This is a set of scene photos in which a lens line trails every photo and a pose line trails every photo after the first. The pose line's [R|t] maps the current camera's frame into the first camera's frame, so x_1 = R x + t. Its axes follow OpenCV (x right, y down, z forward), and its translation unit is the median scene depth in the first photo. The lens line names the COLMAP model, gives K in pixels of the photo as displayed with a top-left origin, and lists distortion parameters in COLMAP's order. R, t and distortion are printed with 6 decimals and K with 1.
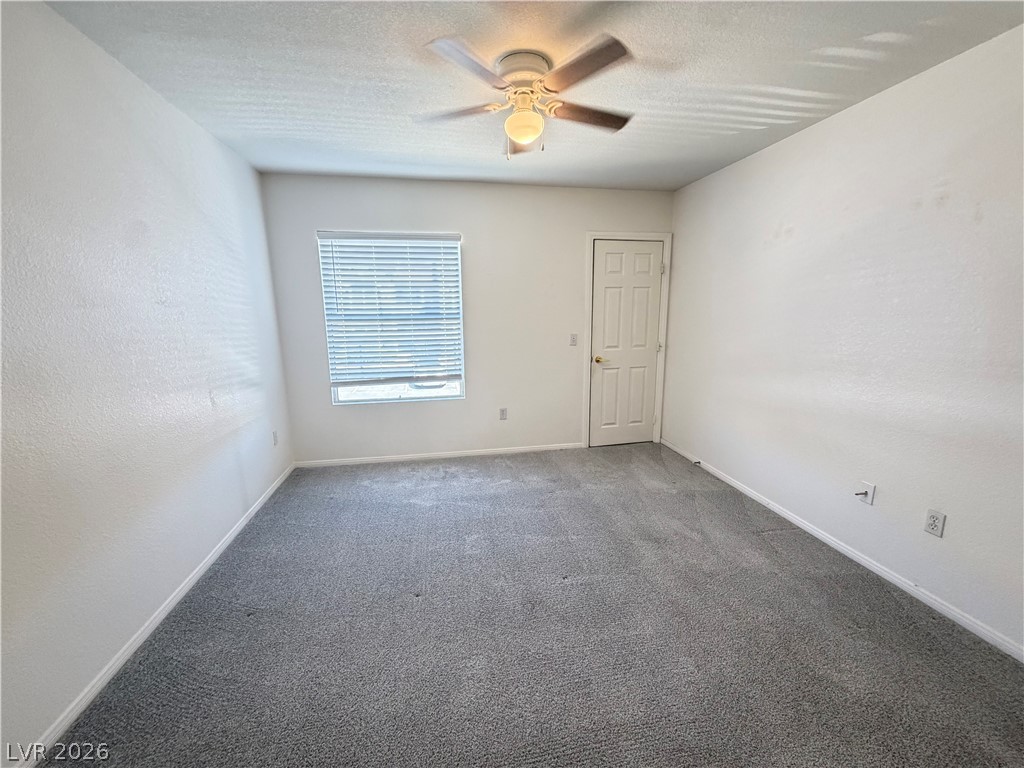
lens RADIAL K [[408.2, 0, 511.9], [0, 408.2, 385.2], [0, 0, 1]] dist [-0.001163, -0.000018]
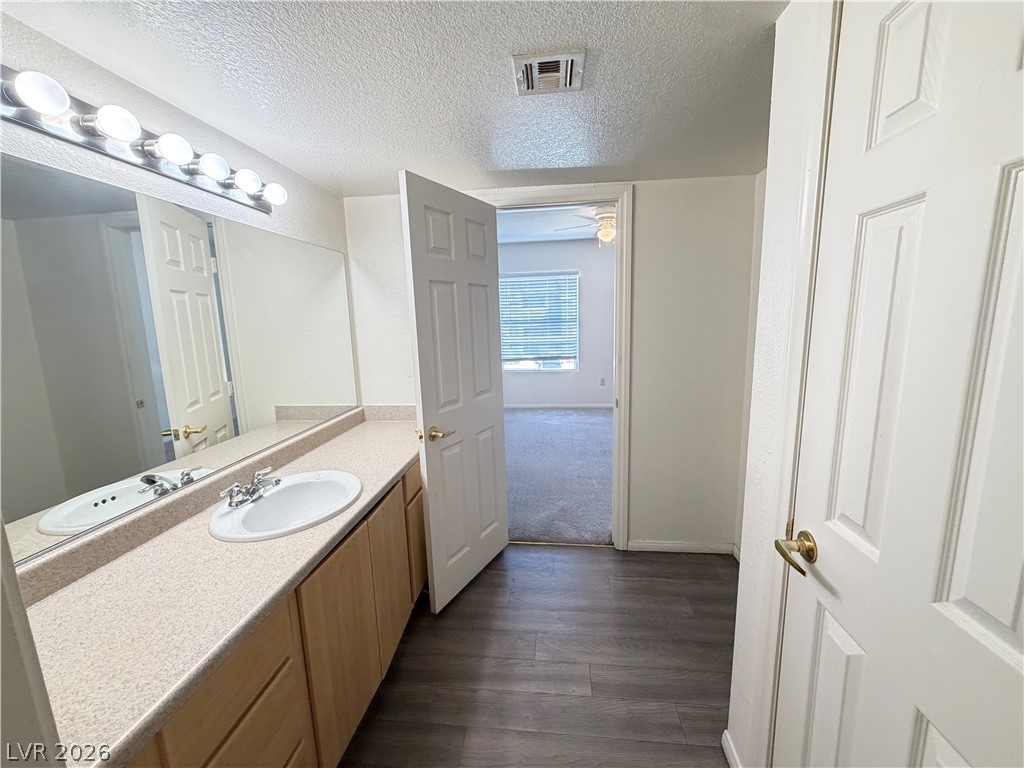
lens RADIAL K [[408.2, 0, 511.9], [0, 408.2, 385.2], [0, 0, 1]] dist [-0.001163, -0.000018]
pose [[0.958604, 0.030367, -0.283119, 0.094706], [-0.033663, 0.999410, -0.006782, 0.113078], [0.282746, 0.016032, 0.959061, -0.642271]]
